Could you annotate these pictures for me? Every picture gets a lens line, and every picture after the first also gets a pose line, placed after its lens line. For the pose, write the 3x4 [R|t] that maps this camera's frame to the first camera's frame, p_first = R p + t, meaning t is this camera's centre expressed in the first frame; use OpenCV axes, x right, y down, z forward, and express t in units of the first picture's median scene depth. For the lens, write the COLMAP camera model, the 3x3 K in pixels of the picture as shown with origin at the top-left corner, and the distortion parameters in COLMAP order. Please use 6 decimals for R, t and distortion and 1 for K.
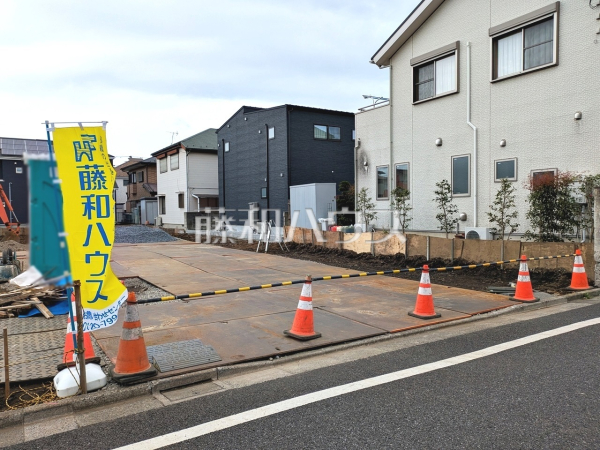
lens RADIAL K [[458.4, 0, 297.2], [0, 458.4, 222.9], [0, 0, 1]] dist [0.040167, -0.004076]
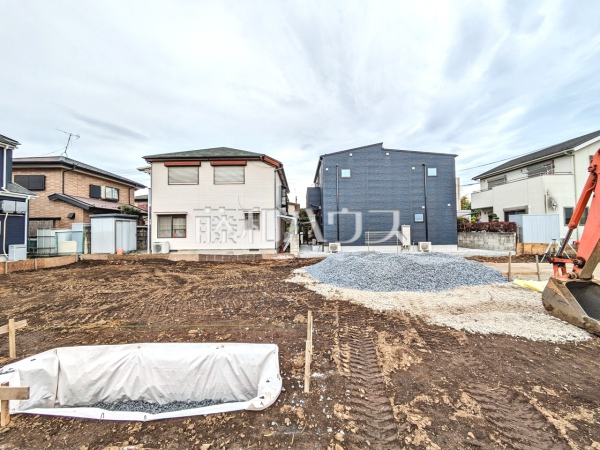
lens RADIAL K [[236.6, 0, 298.9], [0, 236.6, 224.8], [0, 0, 1]] dist [0.000552, 0.001156]
pose [[0.537696, 0.034375, 0.842438, -0.647086], [0.026595, 0.997980, -0.057696, -0.015435], [-0.842719, 0.053427, 0.535696, 0.771285]]
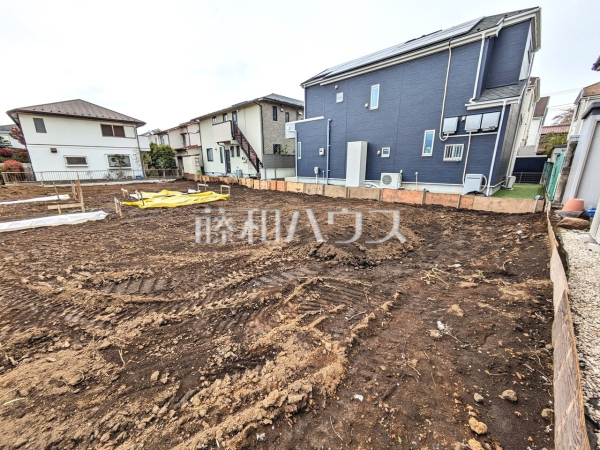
lens RADIAL K [[236.6, 0, 300.7], [0, 236.6, 225.2], [0, 0, 1]] dist [0.000552, 0.001156]
pose [[0.236494, 0.260443, -0.936077, -0.309808], [-0.022331, 0.964608, 0.262739, -0.029492], [0.971376, -0.041233, 0.233940, 1.090912]]
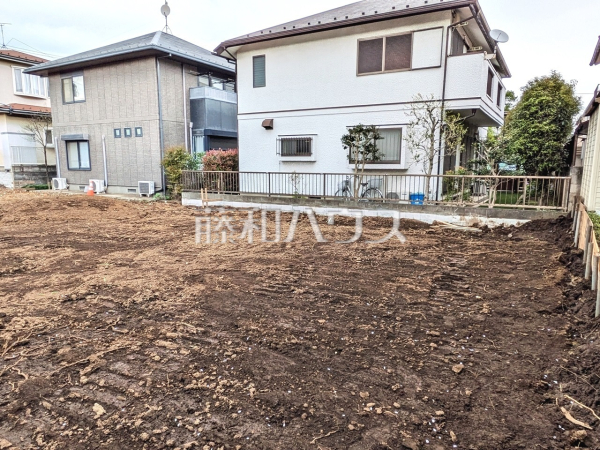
lens RADIAL K [[421.4, 0, 302.3], [0, 421.4, 237.5], [0, 0, 1]] dist [0.005339, -0.009511]
pose [[-0.882318, 0.093180, -0.461337, -0.949801], [-0.002370, 0.979314, 0.202333, -0.010145], [0.470647, 0.179615, -0.863846, 1.071340]]
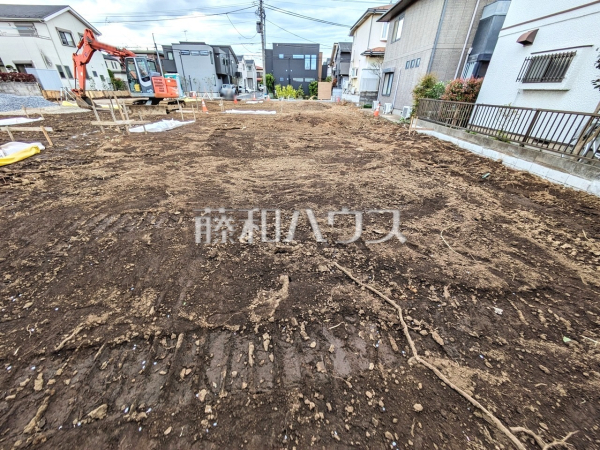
lens RADIAL K [[236.6, 0, 298.9], [0, 236.6, 224.4], [0, 0, 1]] dist [0.000552, 0.001156]
pose [[-0.848404, -0.262619, 0.459610, -1.131131], [0.011462, 0.858938, 0.511952, -0.005663], [-0.529225, 0.439610, -0.725716, 0.951560]]
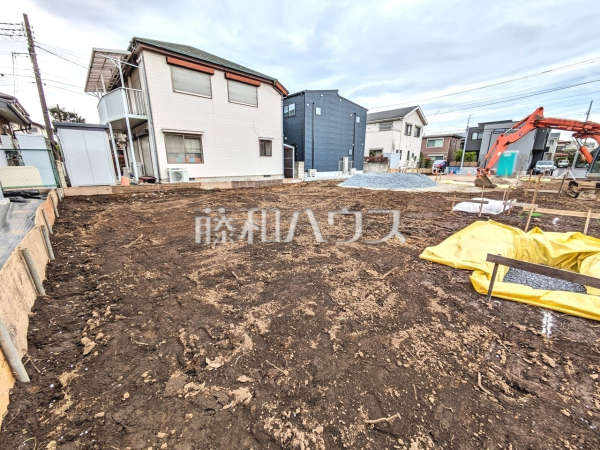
lens RADIAL K [[236.6, 0, 299.5], [0, 236.6, 224.9], [0, 0, 1]] dist [0.000552, 0.001156]
pose [[-0.193735, -0.233836, 0.952779, -0.830287], [0.026291, 0.969593, 0.243308, -0.015033], [-0.980702, 0.072187, -0.181696, 1.152300]]
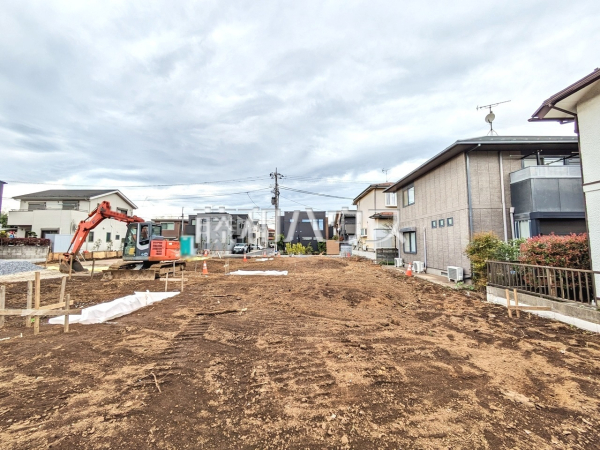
lens RADIAL K [[236.6, 0, 299.5], [0, 236.6, 225.0], [0, 0, 1]] dist [0.000552, 0.001156]
pose [[-0.837472, 0.057827, 0.543413, -1.042585], [0.026567, 0.997518, -0.065207, -0.012188], [-0.545835, -0.040172, -0.836929, 0.849663]]
